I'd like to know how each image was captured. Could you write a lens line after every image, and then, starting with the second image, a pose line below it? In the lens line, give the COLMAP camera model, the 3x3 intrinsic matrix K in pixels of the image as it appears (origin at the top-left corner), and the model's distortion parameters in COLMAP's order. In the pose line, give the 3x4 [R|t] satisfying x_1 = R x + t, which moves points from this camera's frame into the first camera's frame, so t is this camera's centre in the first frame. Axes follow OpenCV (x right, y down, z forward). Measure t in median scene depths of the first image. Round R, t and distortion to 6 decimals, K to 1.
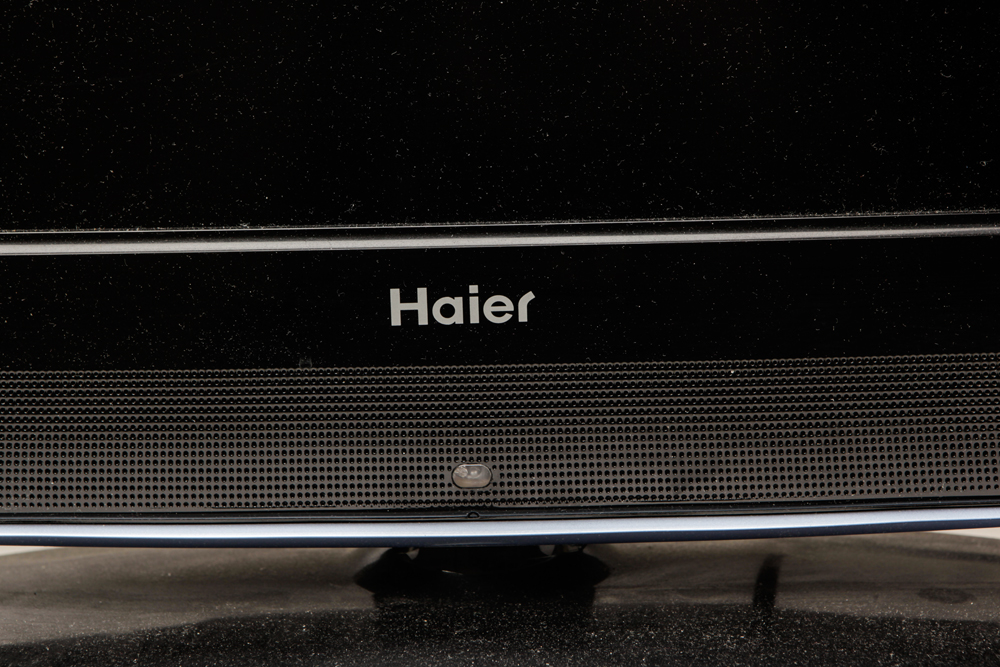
lens RADIAL K [[2005.2, 0, 498.9], [0, 2005.2, 333.9], [0, 0, 1]] dist [0.099171, 0.000000]
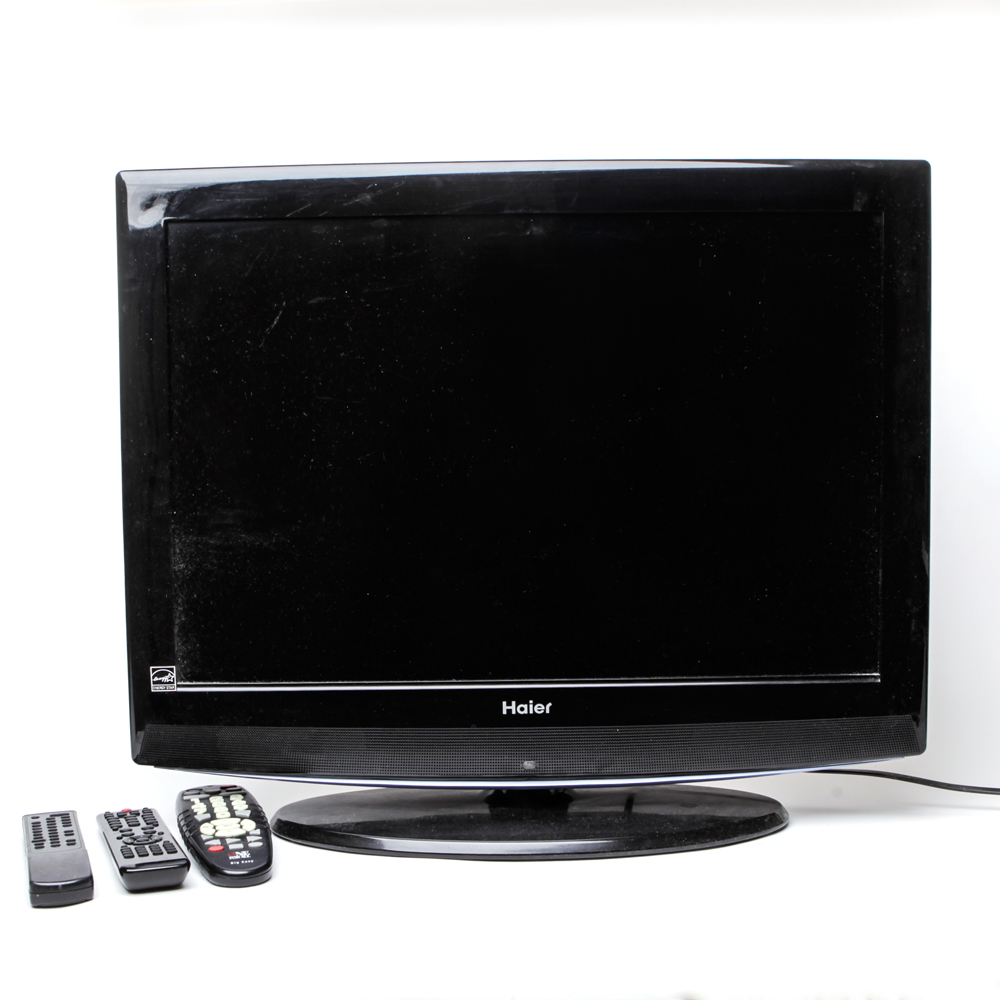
lens RADIAL K [[1443.8, 0, 500.6], [0, 1443.8, 499.2], [0, 0, 1]] dist [-0.136592, 0.000000]
pose [[0.999328, 0.011433, 0.034836, -0.134380], [-0.007665, 0.994289, -0.106445, -0.092725], [-0.035854, 0.106106, 0.993708, -1.138345]]
